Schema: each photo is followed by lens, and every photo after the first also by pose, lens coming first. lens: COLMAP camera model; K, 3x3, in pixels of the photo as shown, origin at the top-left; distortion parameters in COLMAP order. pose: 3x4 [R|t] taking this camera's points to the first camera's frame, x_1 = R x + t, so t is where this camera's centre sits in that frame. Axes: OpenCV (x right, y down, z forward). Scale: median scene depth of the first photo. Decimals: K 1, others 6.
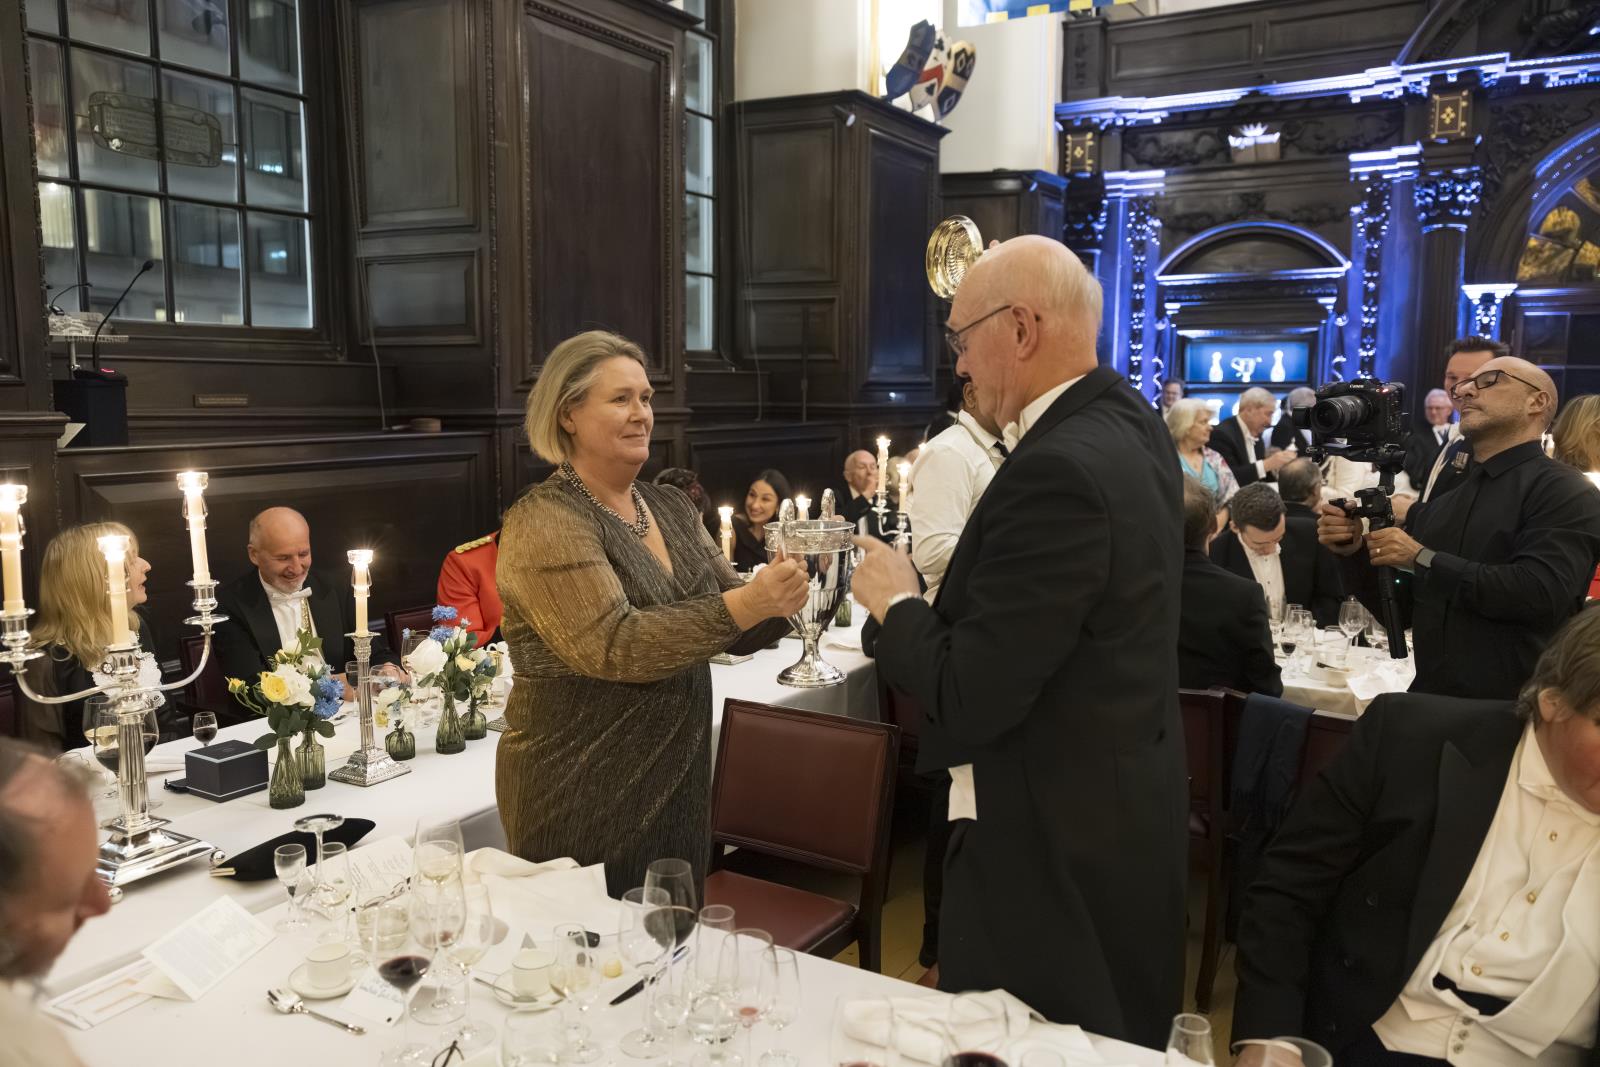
lens RADIAL K [[1250.5, 0, 795.6], [0, 1250.5, 549.9], [0, 0, 1]] dist [-0.022408, 0.021765]
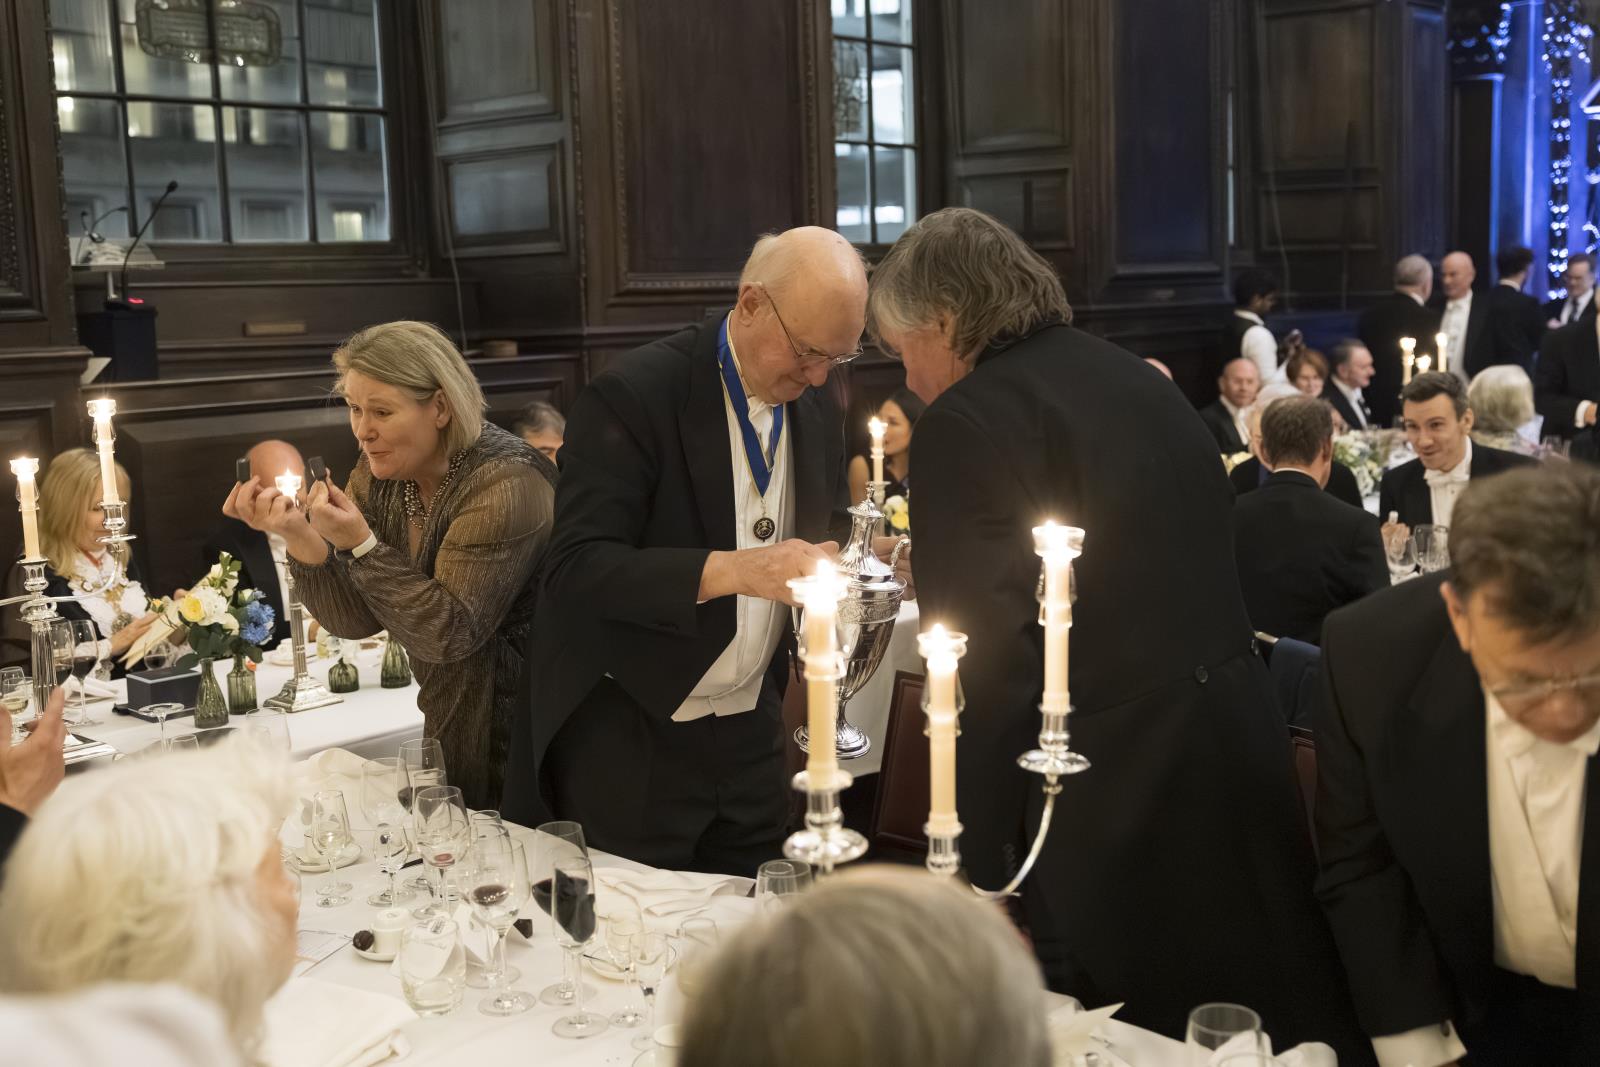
lens RADIAL K [[1764.9, 0, 798.6], [0, 1764.9, 520.7], [0, 0, 1]] dist [-0.016684, 0.000000]
pose [[0.973365, -0.006140, -0.229179, 0.169694], [0.006696, 0.999976, 0.001650, 0.016388], [0.229164, -0.003141, 0.973383, -0.127204]]
